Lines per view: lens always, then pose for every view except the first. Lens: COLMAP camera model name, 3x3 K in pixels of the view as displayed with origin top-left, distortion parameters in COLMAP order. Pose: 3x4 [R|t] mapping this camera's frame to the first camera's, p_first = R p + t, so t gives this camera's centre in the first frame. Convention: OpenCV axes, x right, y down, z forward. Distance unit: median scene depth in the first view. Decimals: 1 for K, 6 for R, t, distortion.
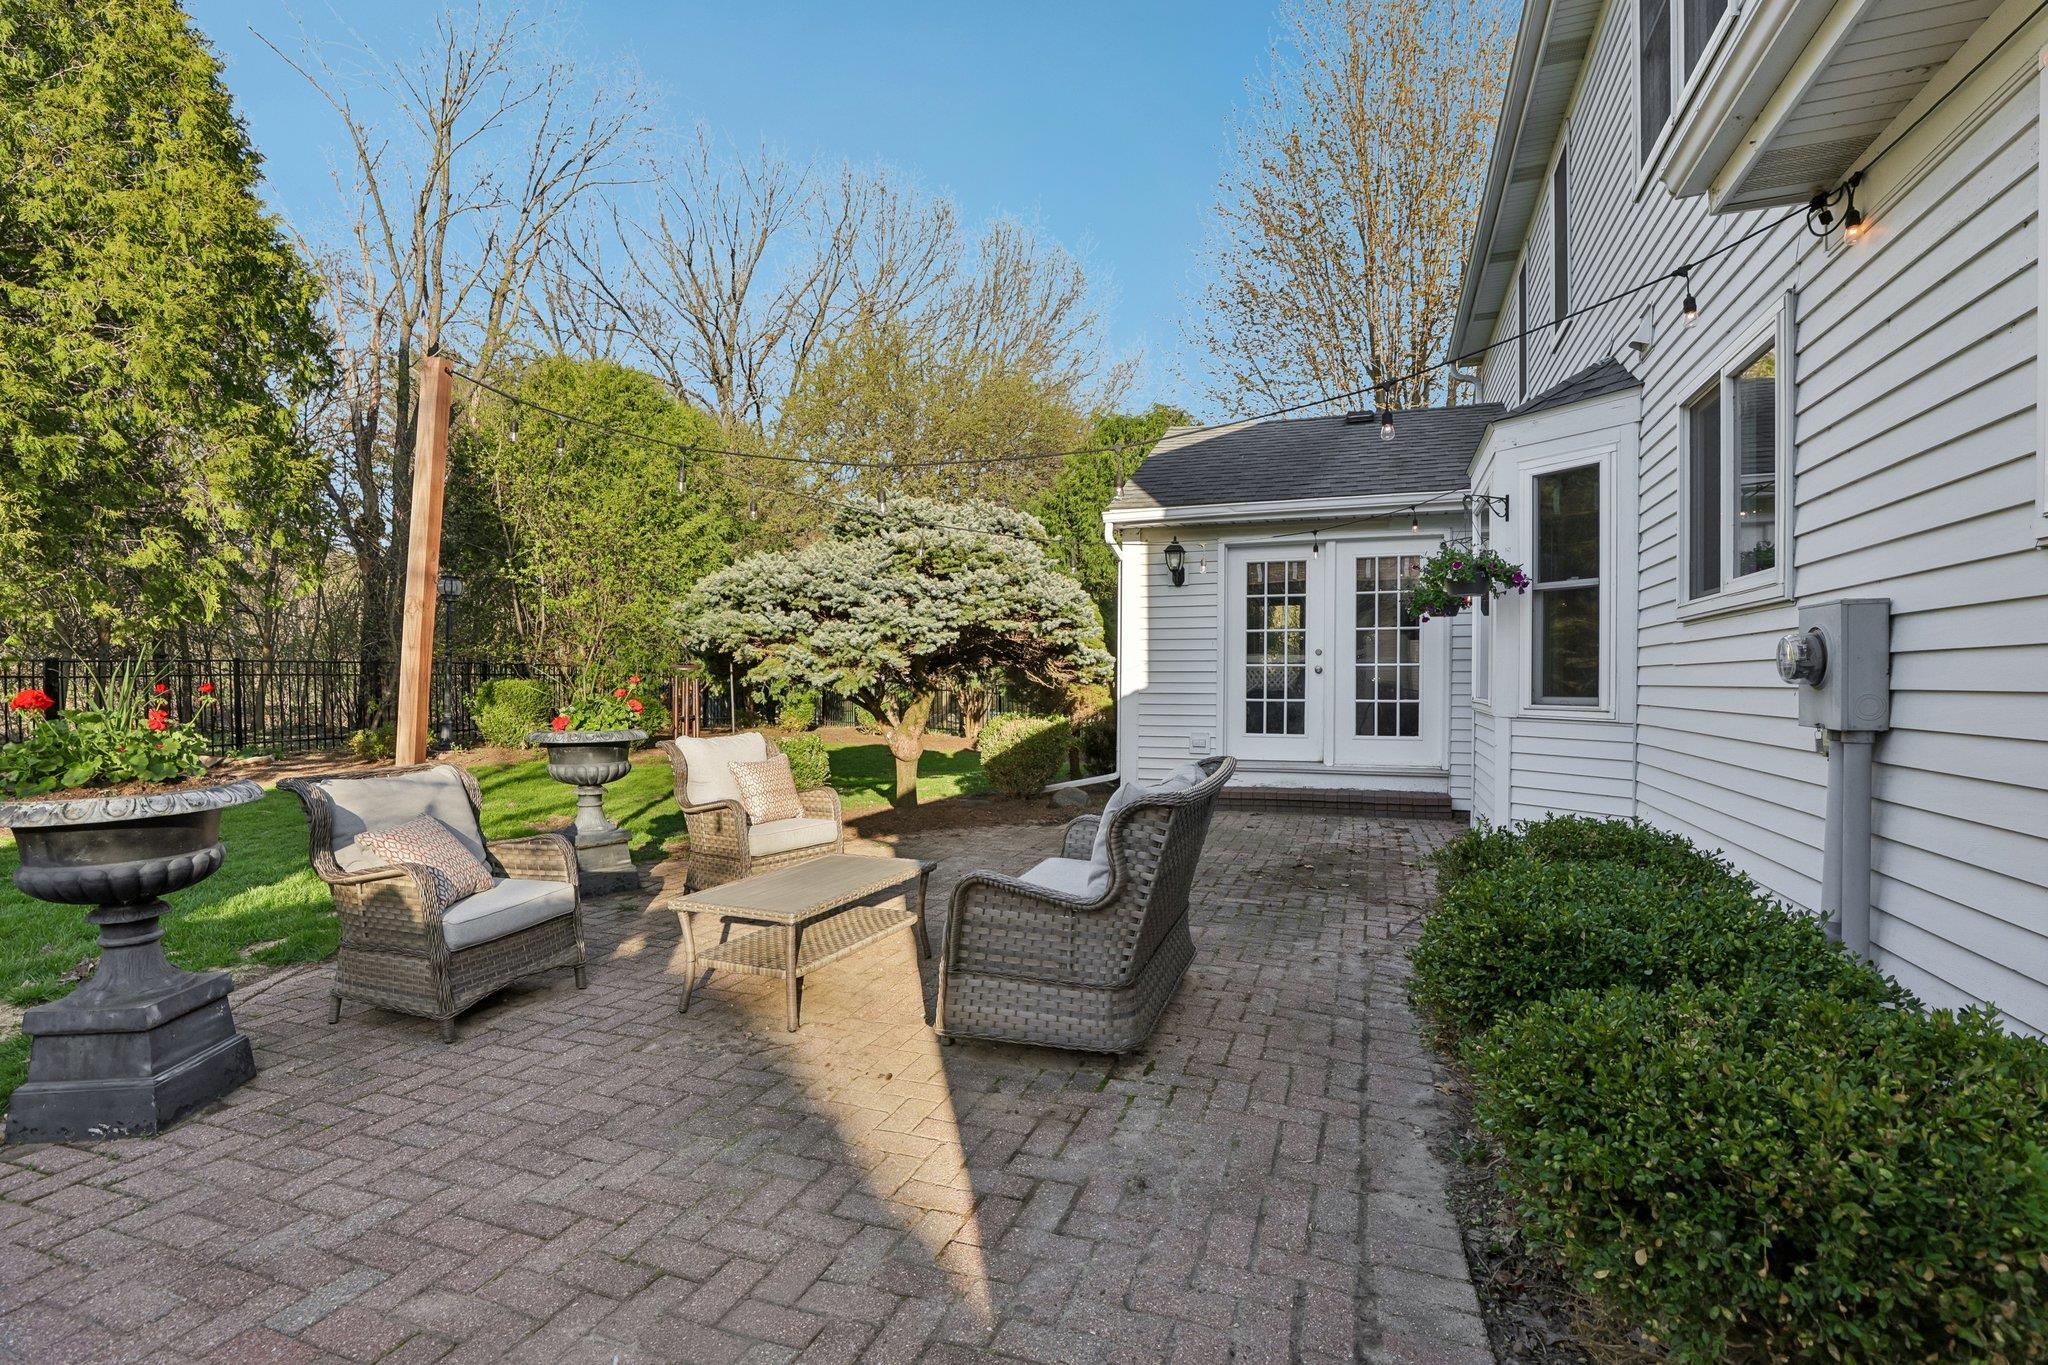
lens RADIAL K [[966.9, 0, 1048.8], [0, 966.9, 690.2], [0, 0, 1]] dist [-0.035980, 0.010548]
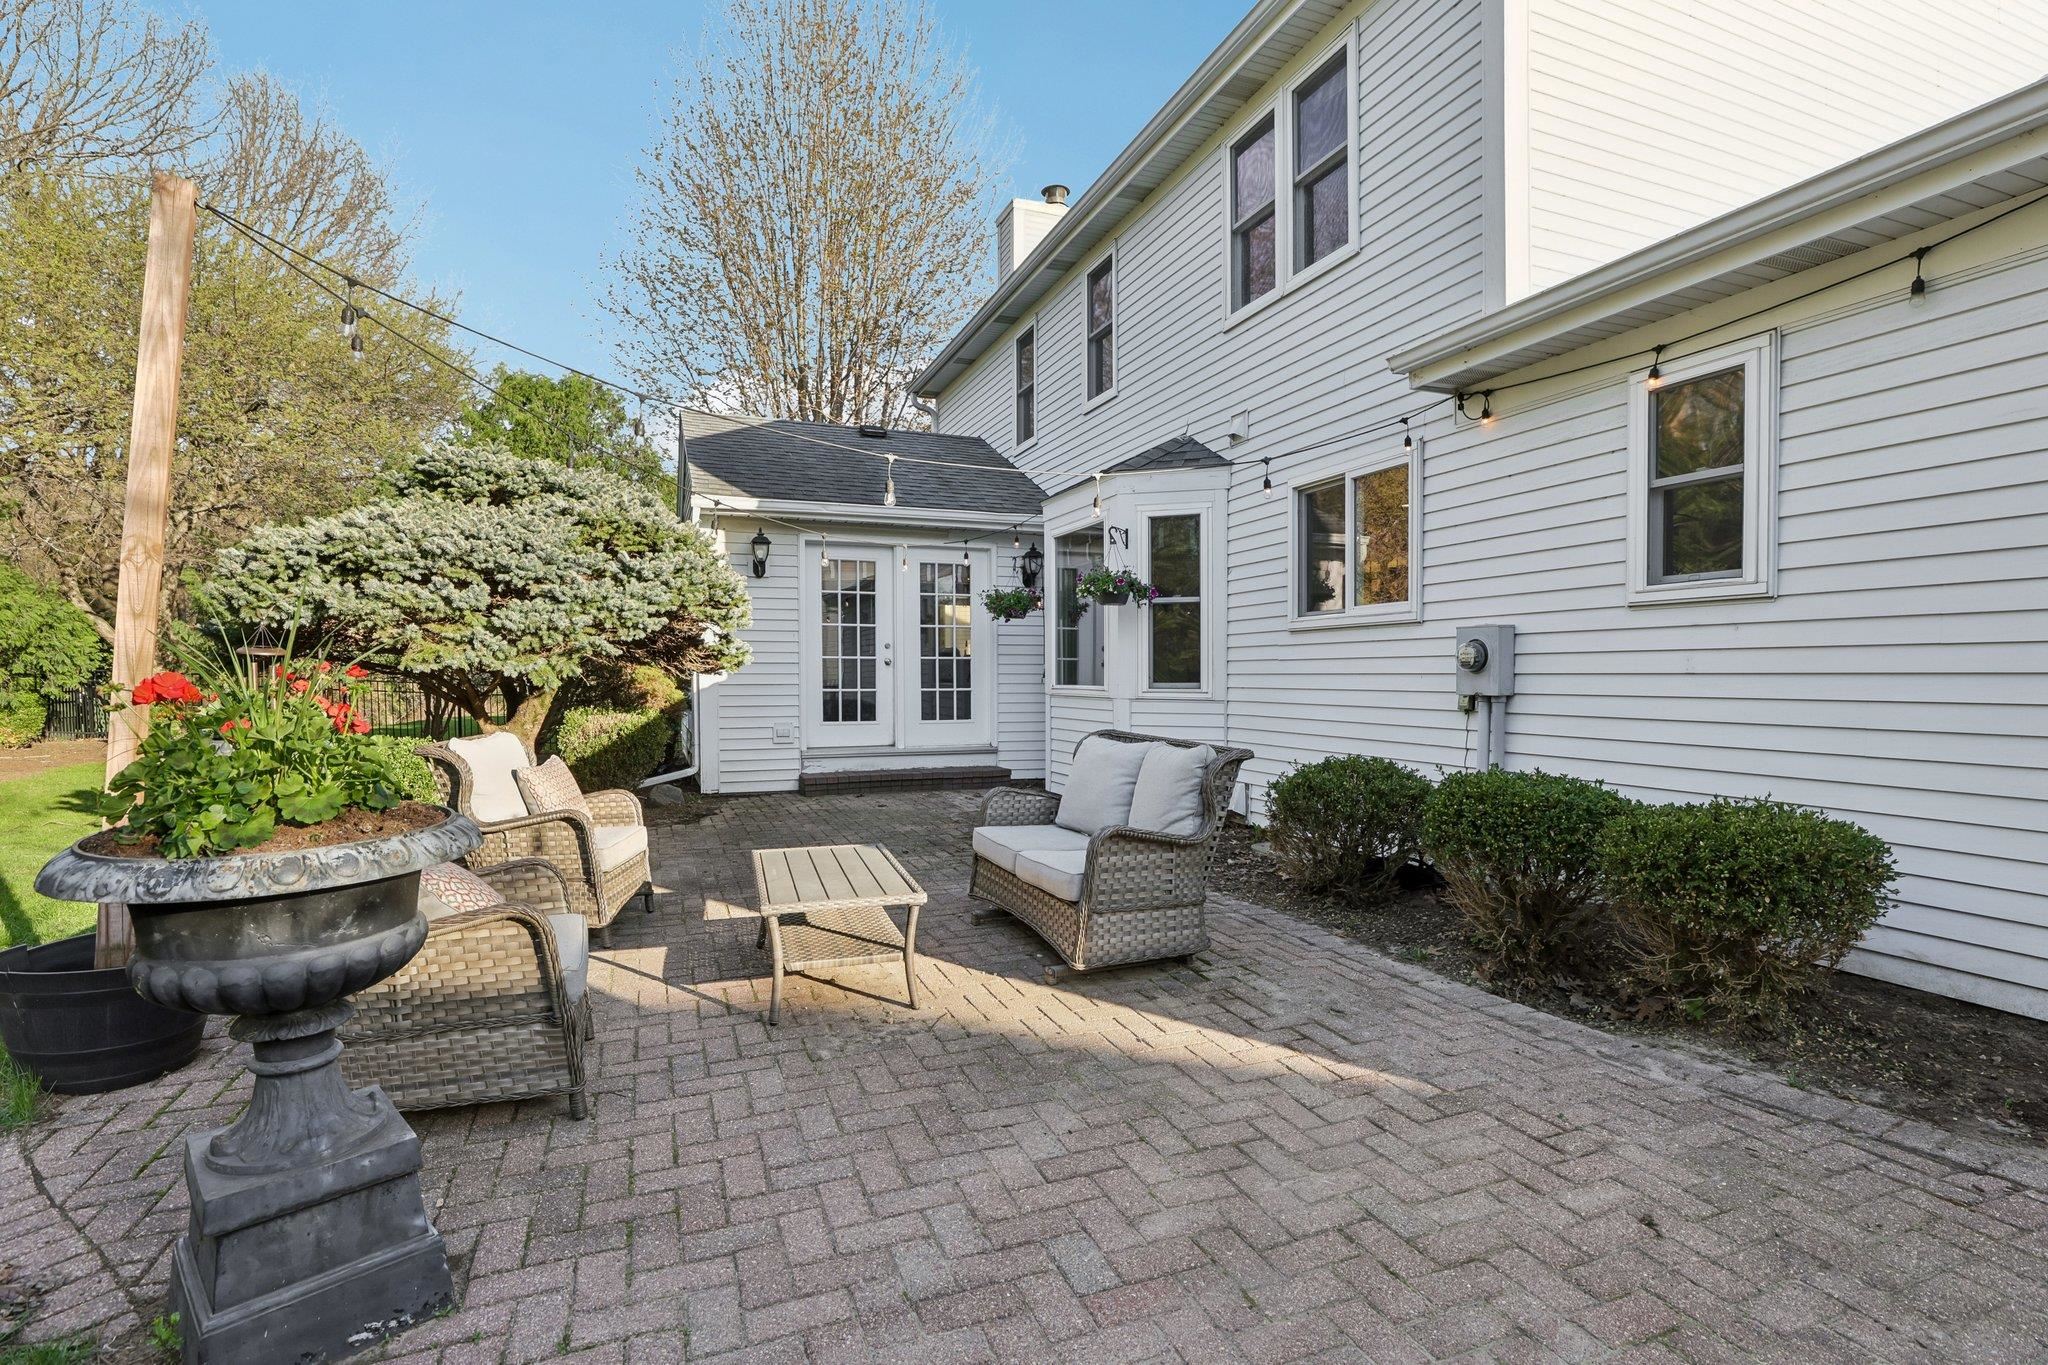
lens RADIAL K [[966.9, 0, 1048.8], [0, 966.9, 690.2], [0, 0, 1]] dist [-0.035980, 0.010548]
pose [[0.748896, -0.011460, 0.662588, -0.806419], [0.007514, 0.999933, 0.008803, 0.007227], [-0.662644, -0.001614, 0.748932, 0.133348]]
